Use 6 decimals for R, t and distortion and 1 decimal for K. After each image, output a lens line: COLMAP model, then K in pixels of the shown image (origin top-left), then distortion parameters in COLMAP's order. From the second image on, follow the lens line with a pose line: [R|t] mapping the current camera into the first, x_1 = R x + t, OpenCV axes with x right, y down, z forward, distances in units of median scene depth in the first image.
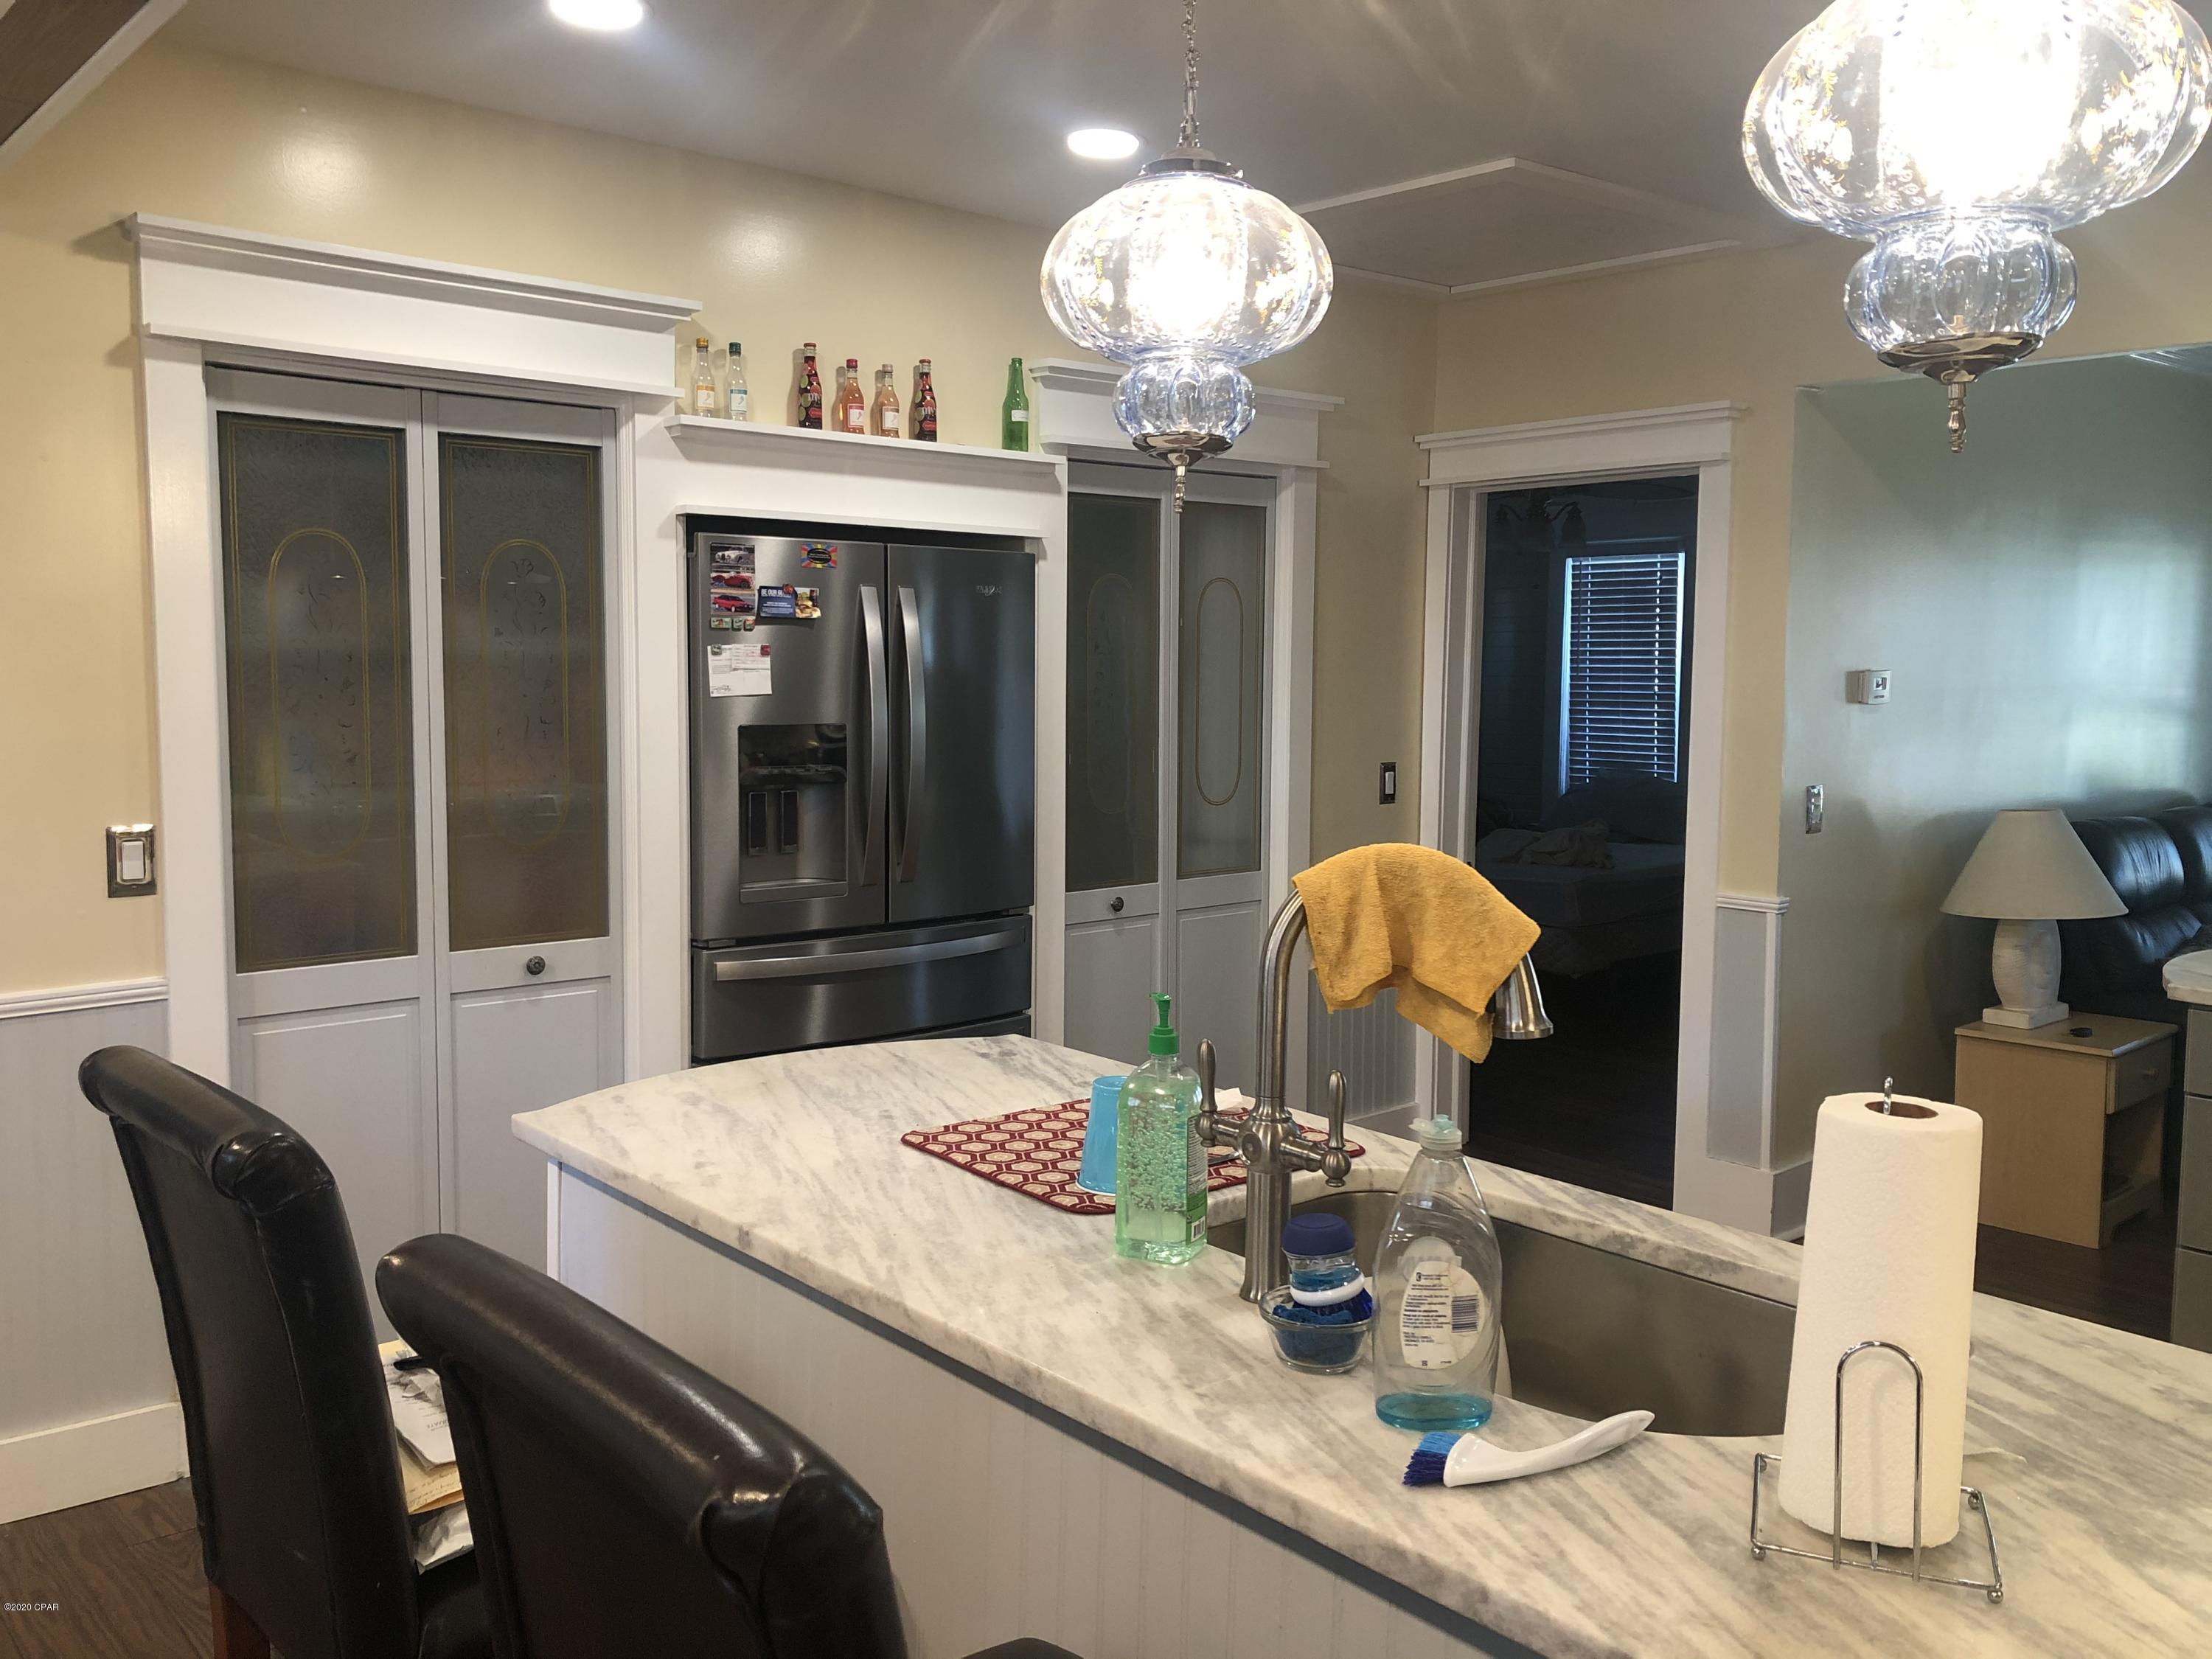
lens RADIAL K [[1791.8, 0, 1109.8], [0, 1791.8, 815.3], [0, 0, 1]] dist [0.008685, 0.004373]
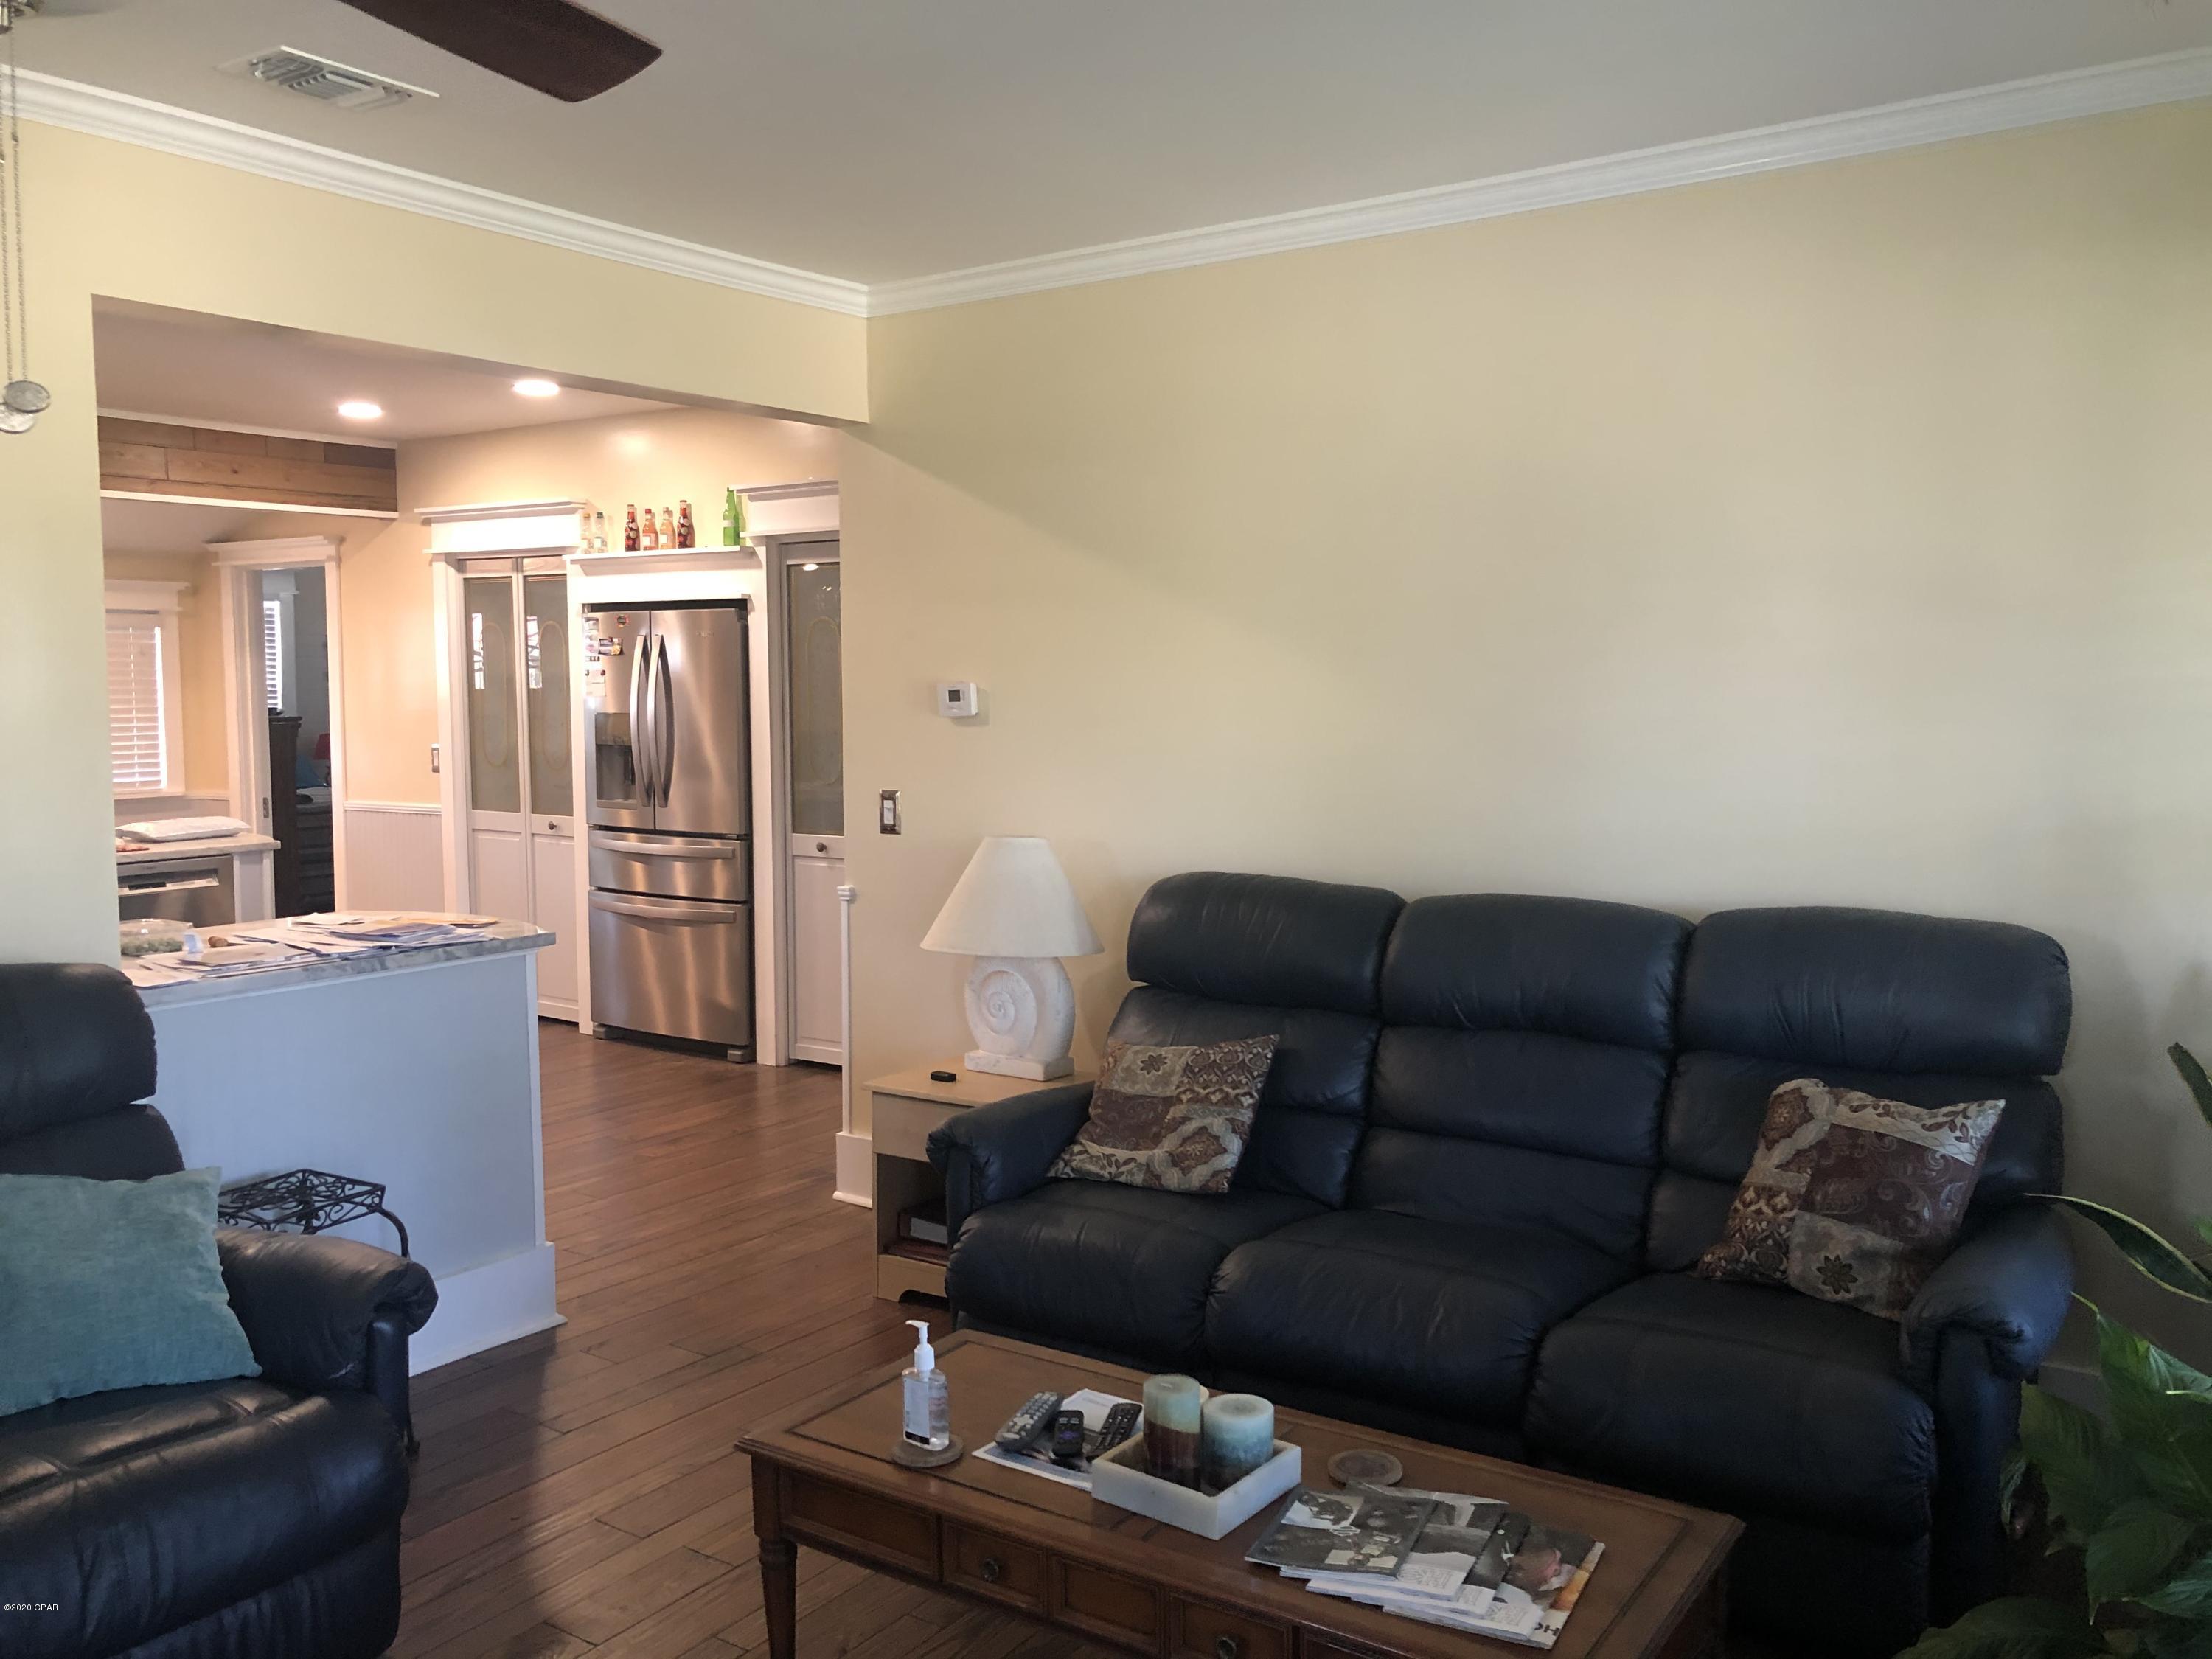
lens RADIAL K [[1791.8, 0, 1109.8], [0, 1791.8, 815.3], [0, 0, 1]] dist [0.008685, 0.004373]
pose [[0.243712, 0.068320, -0.967438, 1.626005], [-0.077860, 0.995674, 0.050700, -0.074380], [0.966717, 0.062968, 0.247978, 0.975339]]
